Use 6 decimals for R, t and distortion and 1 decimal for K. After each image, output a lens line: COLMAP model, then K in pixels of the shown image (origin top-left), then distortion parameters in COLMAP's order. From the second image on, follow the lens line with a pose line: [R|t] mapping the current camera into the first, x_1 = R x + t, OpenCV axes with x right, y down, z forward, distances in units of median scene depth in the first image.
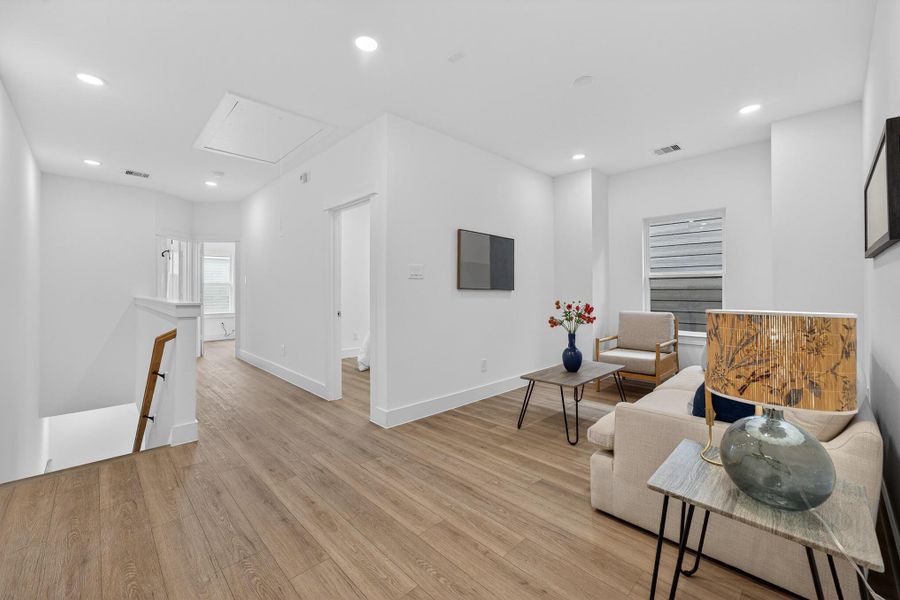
lens RADIAL K [[364.6, 0, 447.3], [0, 364.6, 295.4], [0, 0, 1]] dist [0.000283, 0.000090]
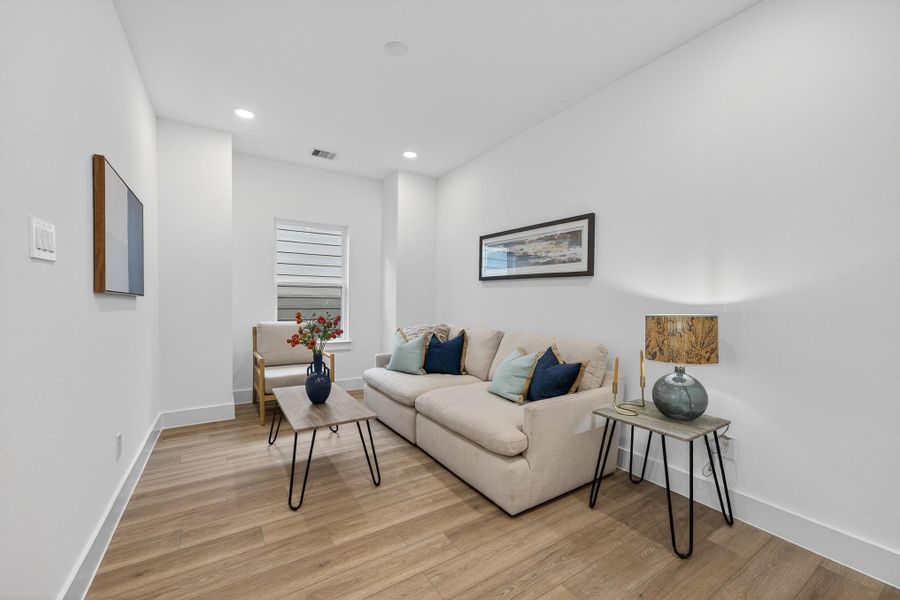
lens RADIAL K [[359.9, 0, 447.2], [0, 359.9, 304.9], [0, 0, 1]] dist [-0.008432, 0.007200]
pose [[0.201018, -0.006490, 0.979566, -0.390646], [-0.001285, 0.999975, 0.006888, -0.006275], [-0.979587, -0.002643, 0.201005, 0.629243]]
